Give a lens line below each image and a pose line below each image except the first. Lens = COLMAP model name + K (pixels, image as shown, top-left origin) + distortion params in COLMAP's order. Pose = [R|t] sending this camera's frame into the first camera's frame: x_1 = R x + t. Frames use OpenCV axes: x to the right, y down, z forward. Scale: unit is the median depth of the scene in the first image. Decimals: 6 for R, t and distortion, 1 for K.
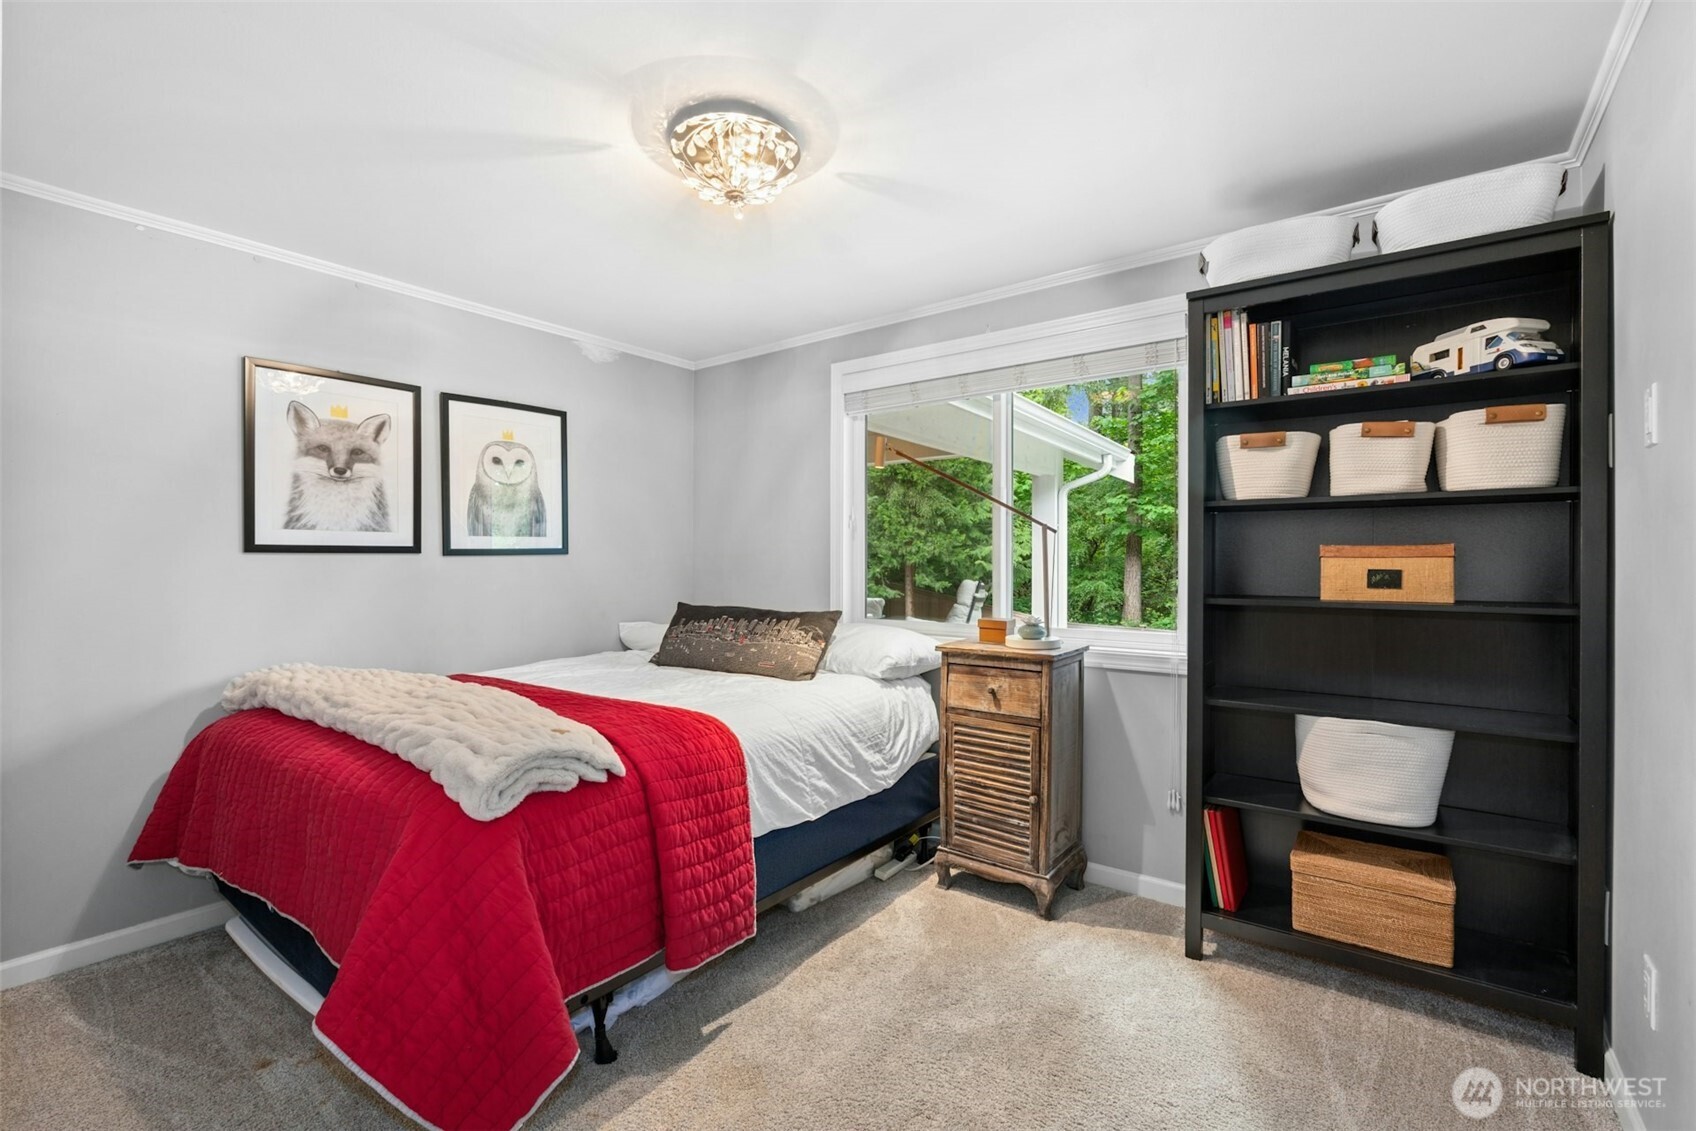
lens RADIAL K [[745.1, 0, 841.0], [0, 745.1, 571.2], [0, 0, 1]] dist [-0.001478, -0.000347]
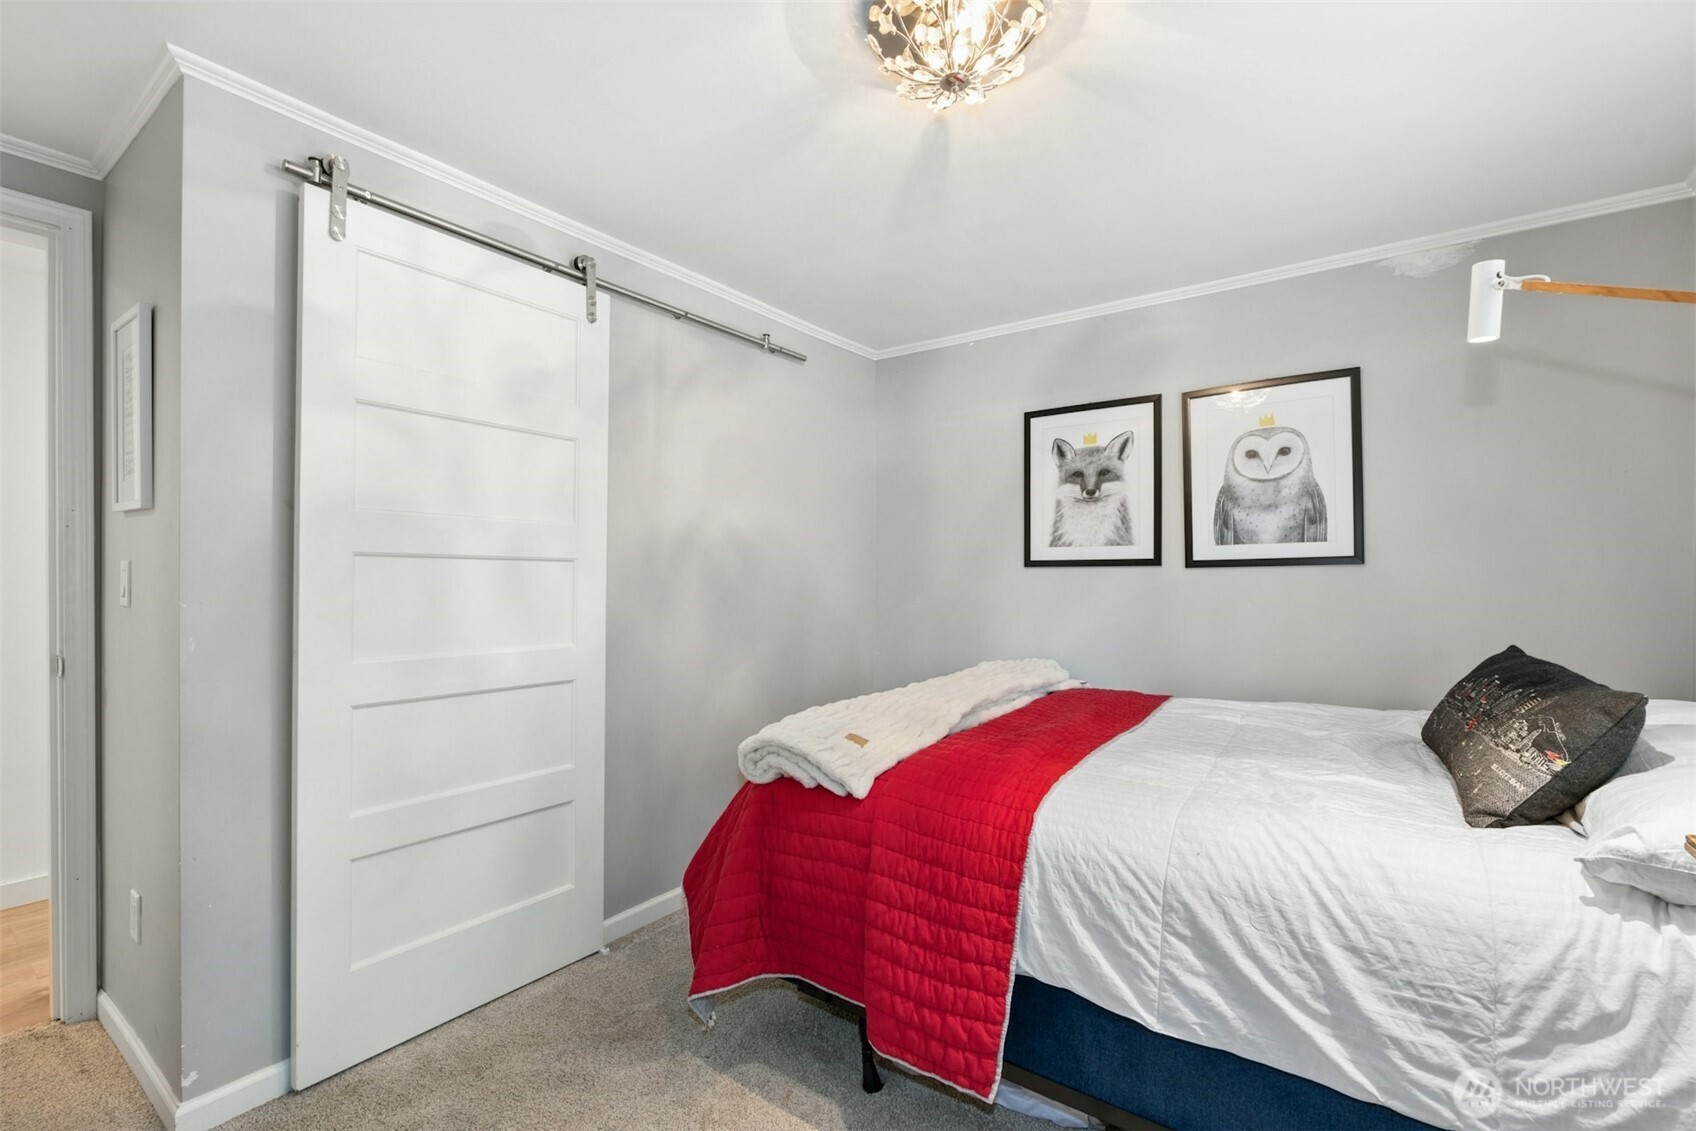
lens RADIAL K [[745.1, 0, 841.0], [0, 745.1, 571.2], [0, 0, 1]] dist [-0.001478, -0.000347]
pose [[0.030619, -0.003269, -0.999526, 0.421055], [-0.012477, 0.999915, -0.003653, -0.008755], [0.999453, 0.012583, 0.030575, 0.595533]]
